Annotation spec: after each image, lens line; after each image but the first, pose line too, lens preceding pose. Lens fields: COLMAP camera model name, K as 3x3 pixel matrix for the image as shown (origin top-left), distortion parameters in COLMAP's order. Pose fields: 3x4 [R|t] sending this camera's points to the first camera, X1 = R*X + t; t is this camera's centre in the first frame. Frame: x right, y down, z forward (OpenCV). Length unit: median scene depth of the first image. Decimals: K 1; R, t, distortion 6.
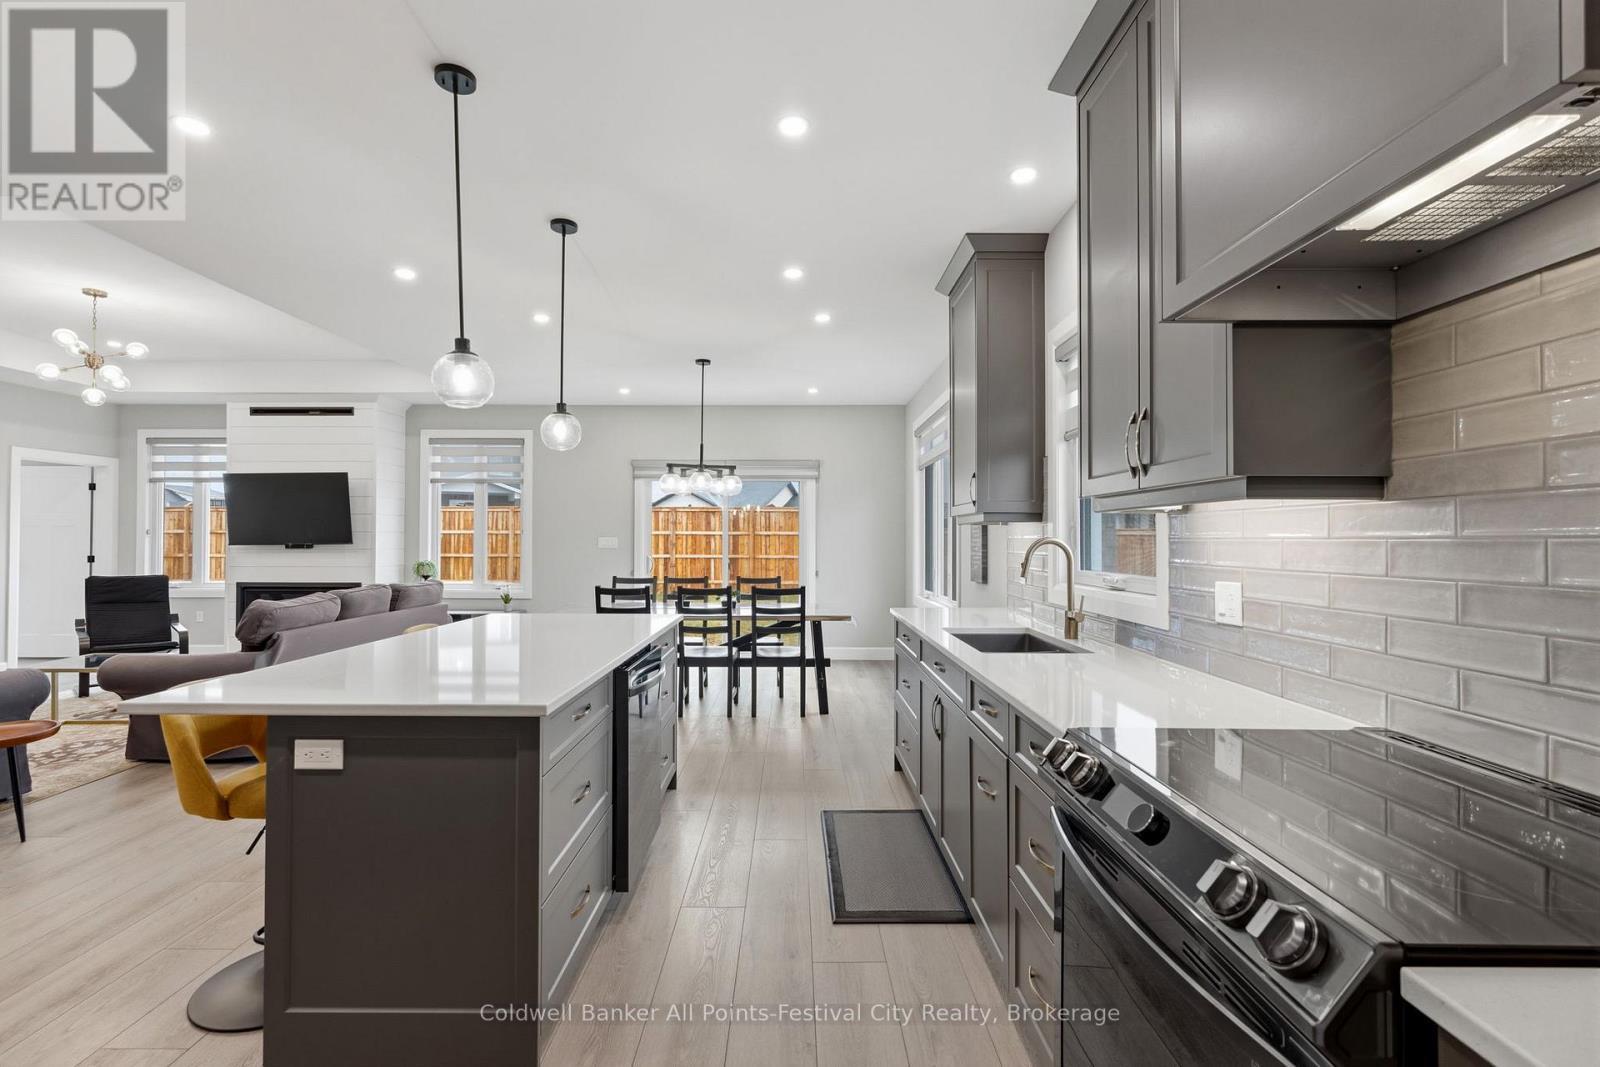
lens RADIAL K [[712.5, 0, 788.4], [0, 712.5, 530.4], [0, 0, 1]] dist [0.002525, -0.000382]
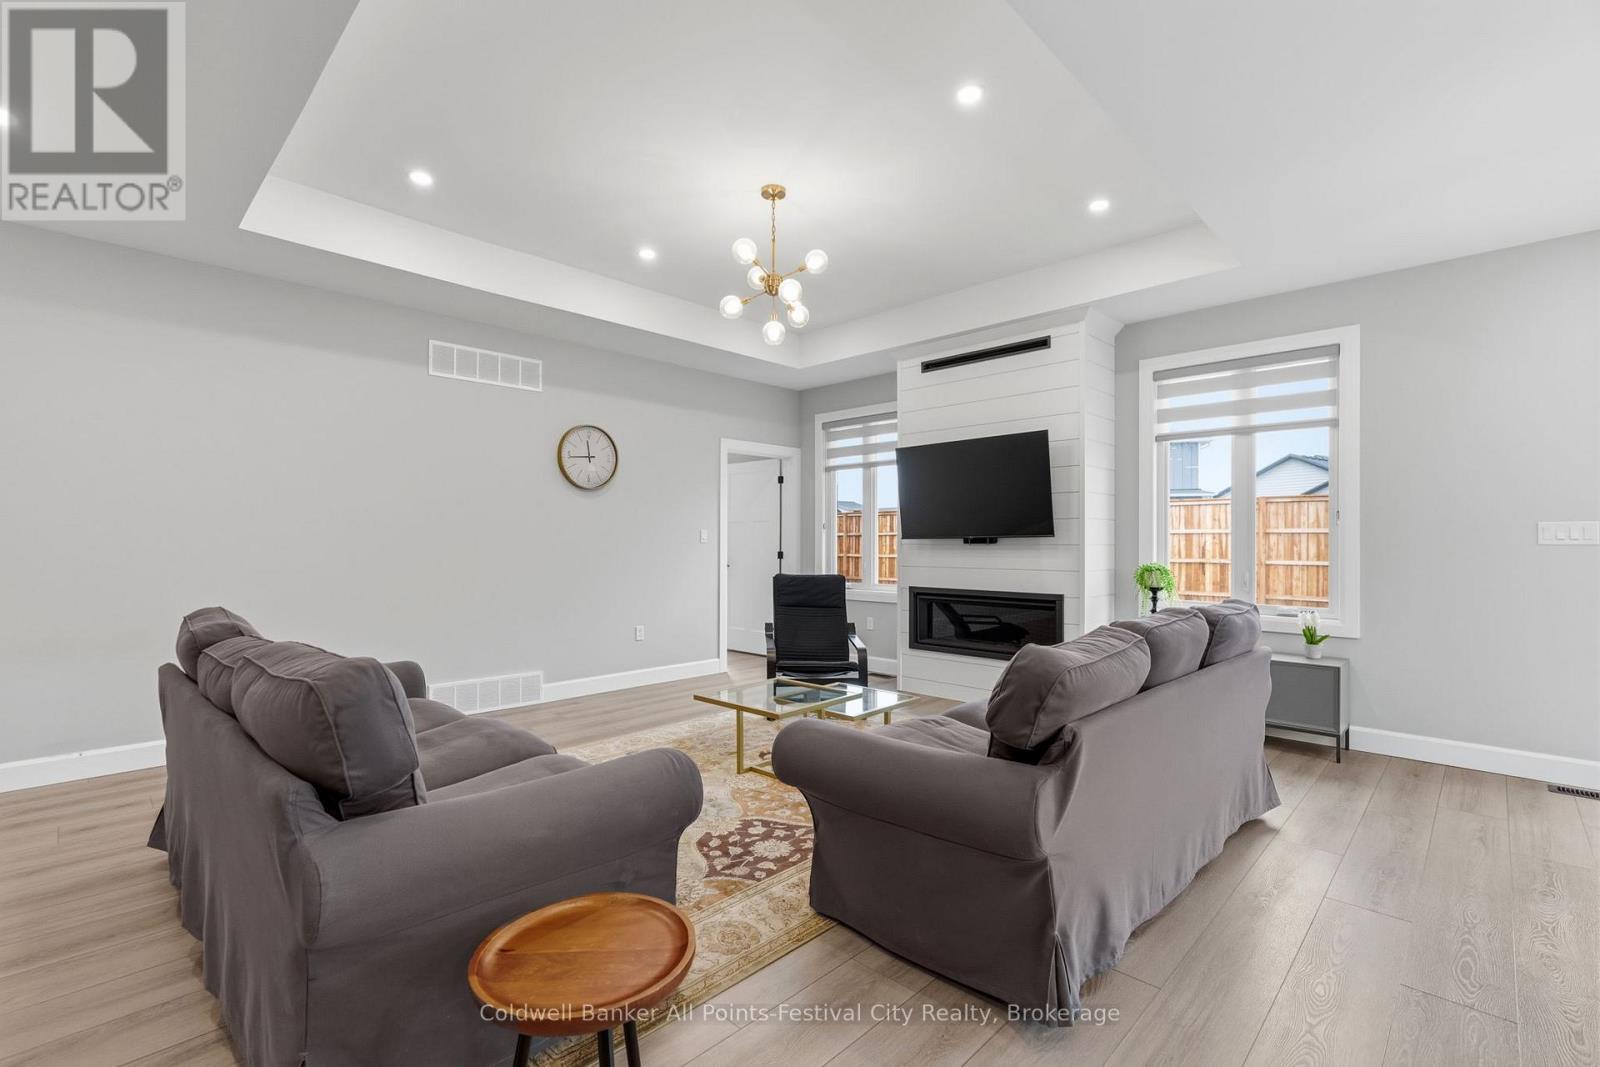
lens RADIAL K [[712.5, 0, 798.7], [0, 712.5, 538.3], [0, 0, 1]] dist [0.002525, -0.000382]
pose [[0.724945, -0.006522, -0.688776, -0.319033], [0.008780, 0.999961, -0.000227, 0.018168], [0.688751, -0.005883, 0.724975, 0.343802]]
